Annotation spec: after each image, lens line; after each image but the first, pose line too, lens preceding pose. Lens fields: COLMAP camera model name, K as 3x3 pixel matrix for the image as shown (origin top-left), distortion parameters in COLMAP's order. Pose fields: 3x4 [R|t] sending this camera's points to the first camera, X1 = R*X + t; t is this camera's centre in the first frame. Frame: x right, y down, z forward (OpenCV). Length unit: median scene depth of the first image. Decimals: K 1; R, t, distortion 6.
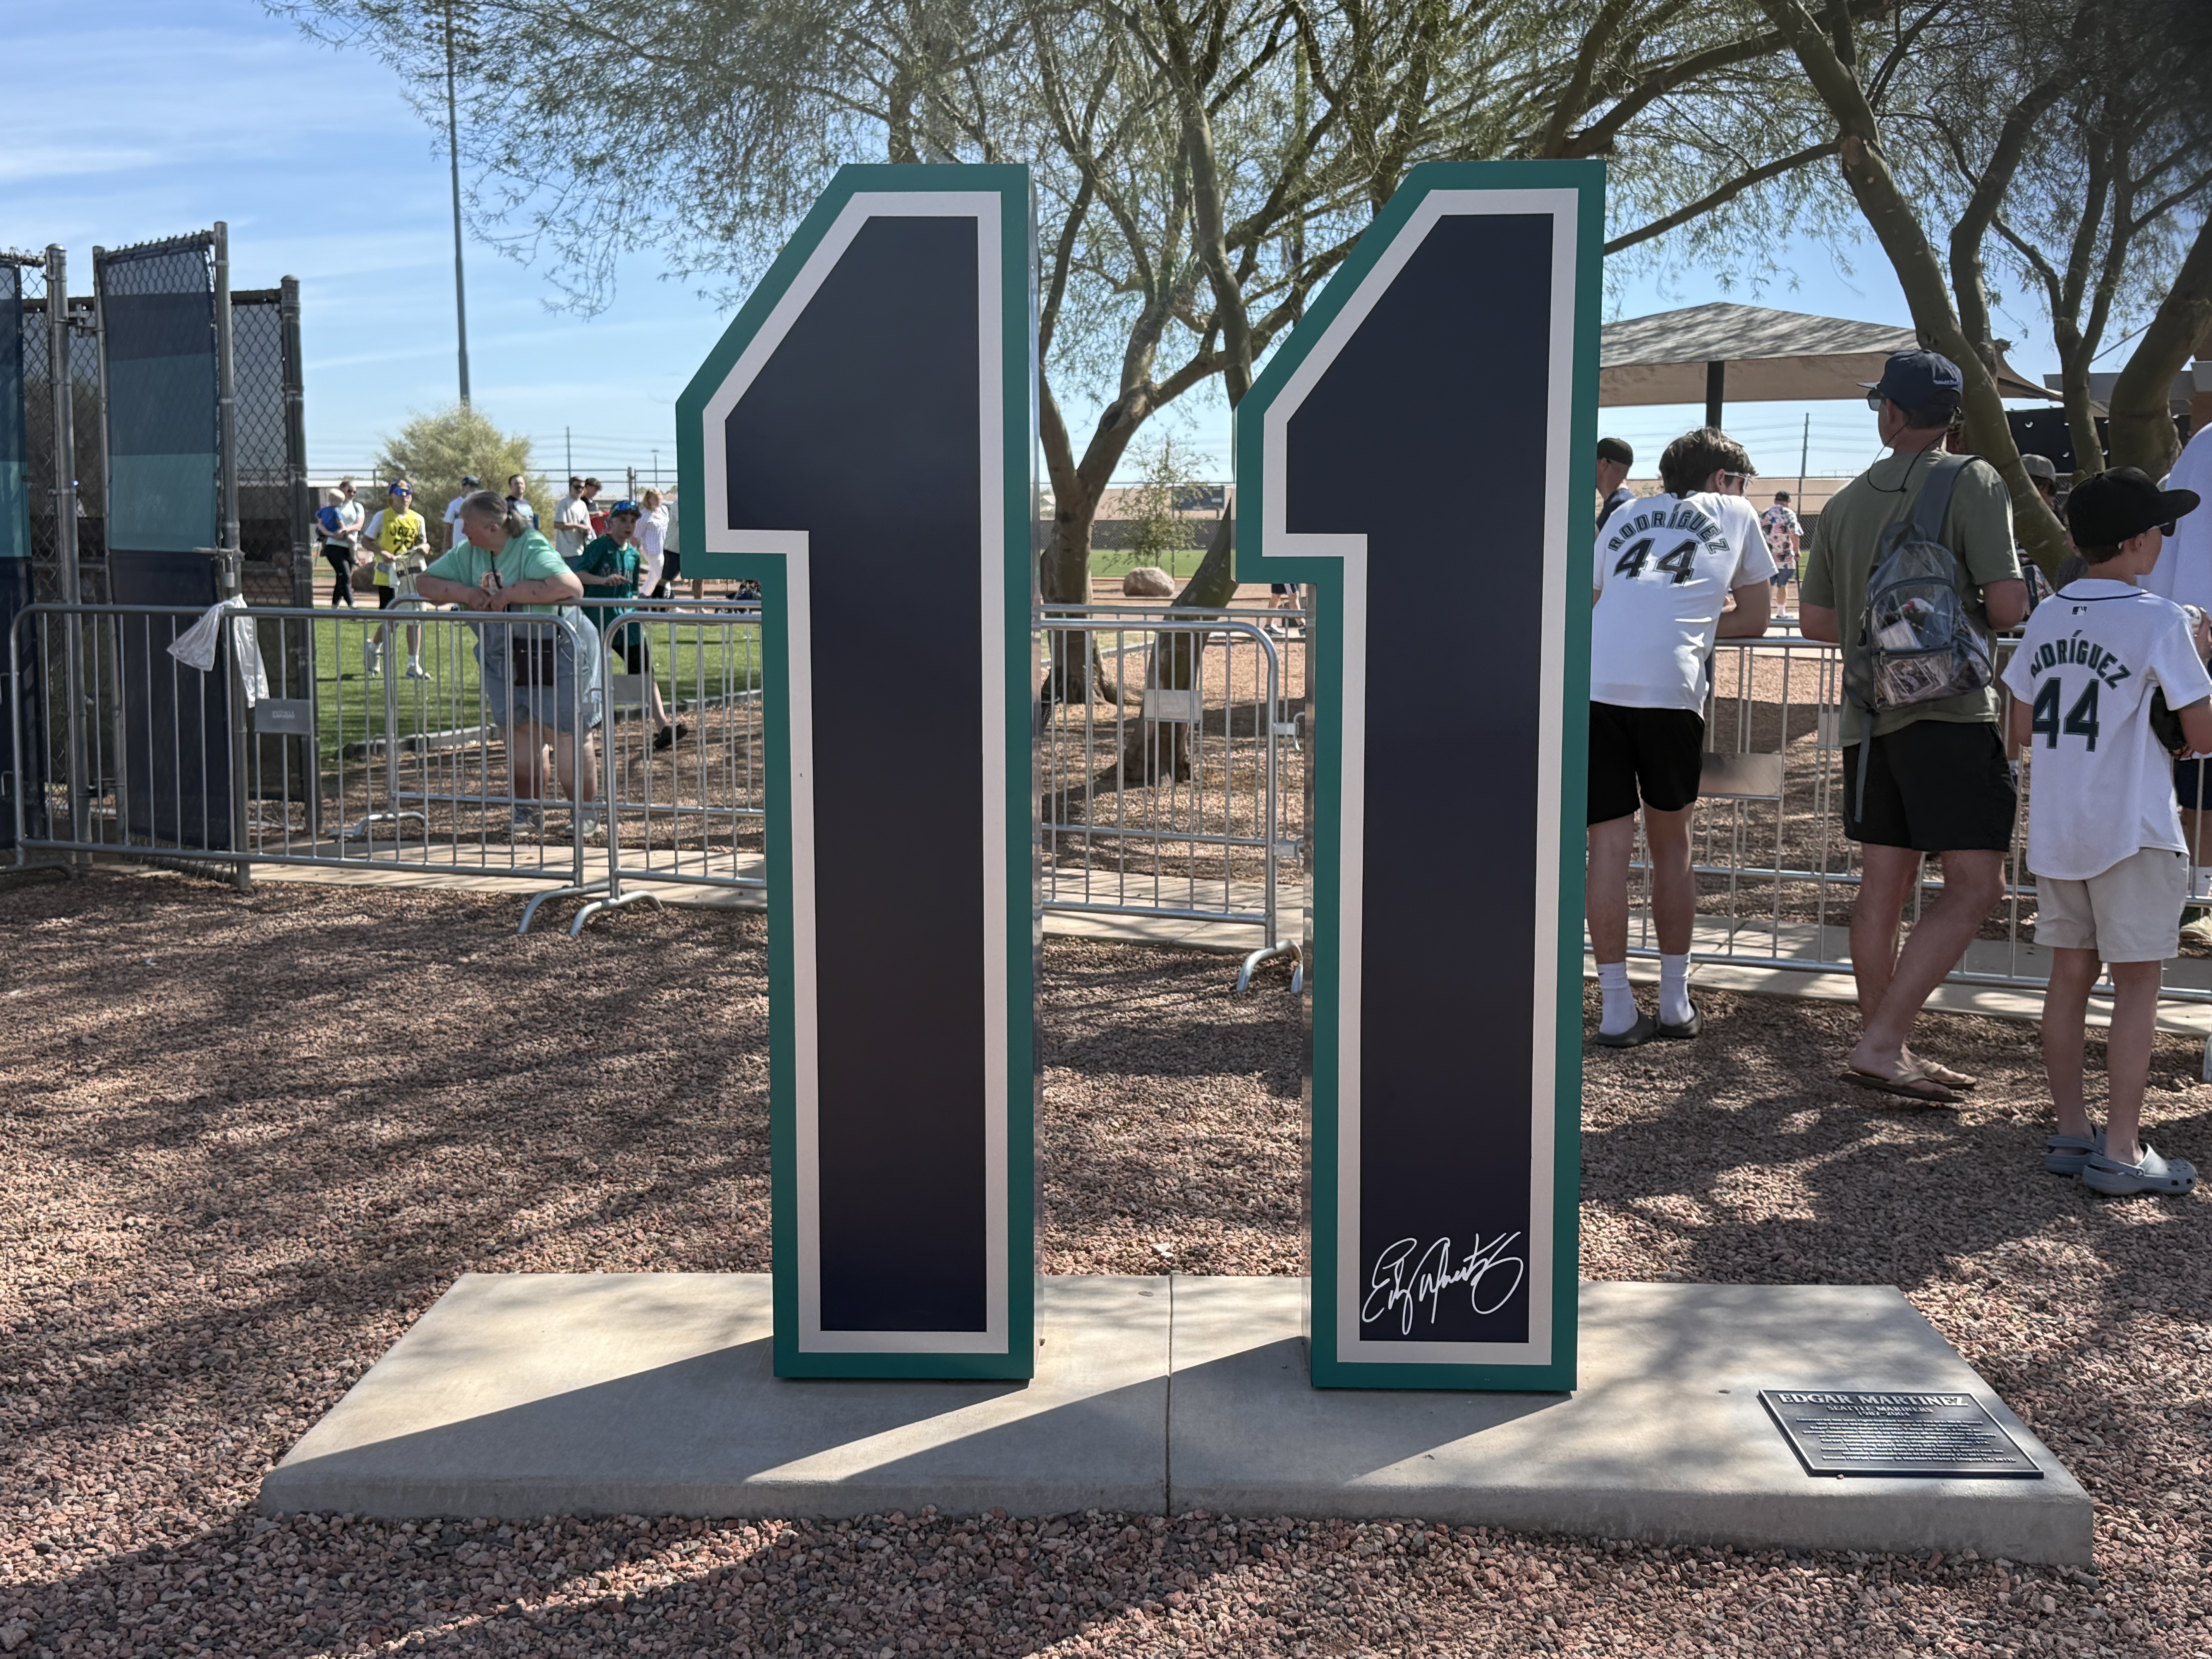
lens RADIAL K [[2527.2, 0, 1104.1], [0, 2527.2, 834.6], [0, 0, 1]] dist [0.030880, 0.000000]
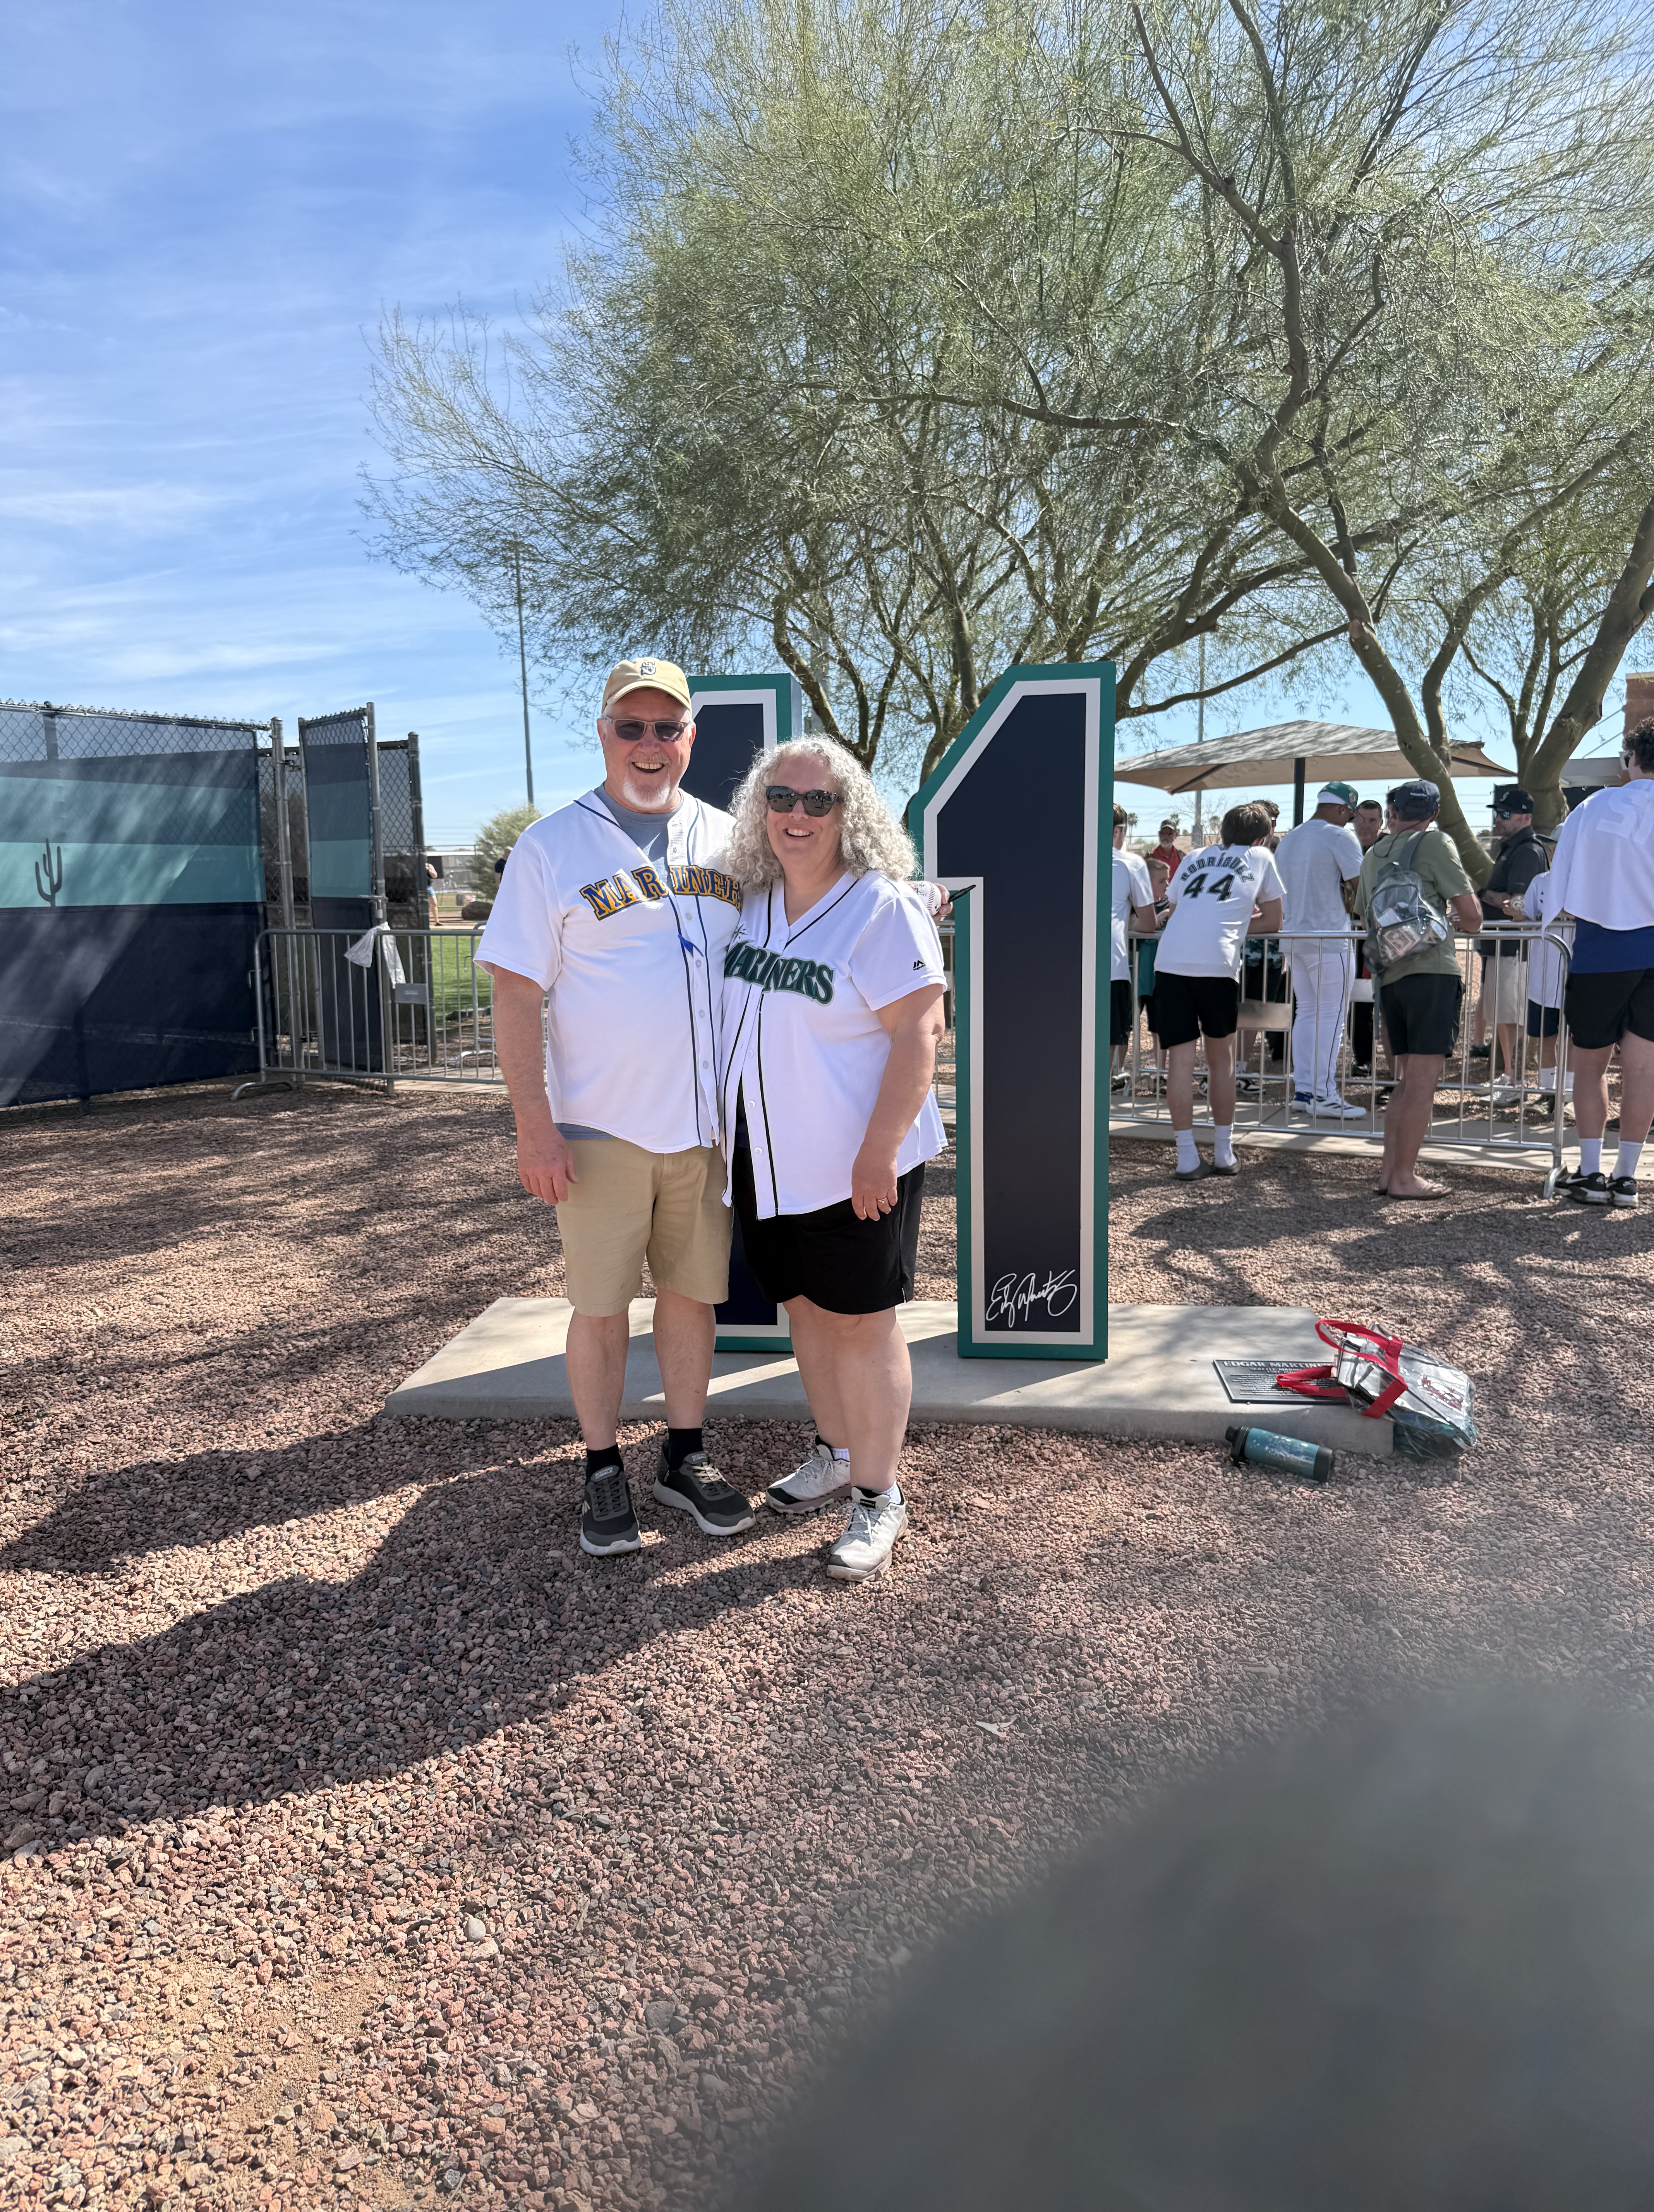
lens RADIAL K [[1683.6, 0, 828.6], [0, 1683.6, 1106.8], [0, 0, 1]] dist [0.088694, 0.012706]
pose [[0.996064, -0.006980, -0.088359, 0.067986], [0.008637, 0.999794, 0.018389, 0.013471], [0.088213, -0.019080, 0.995919, -0.135696]]
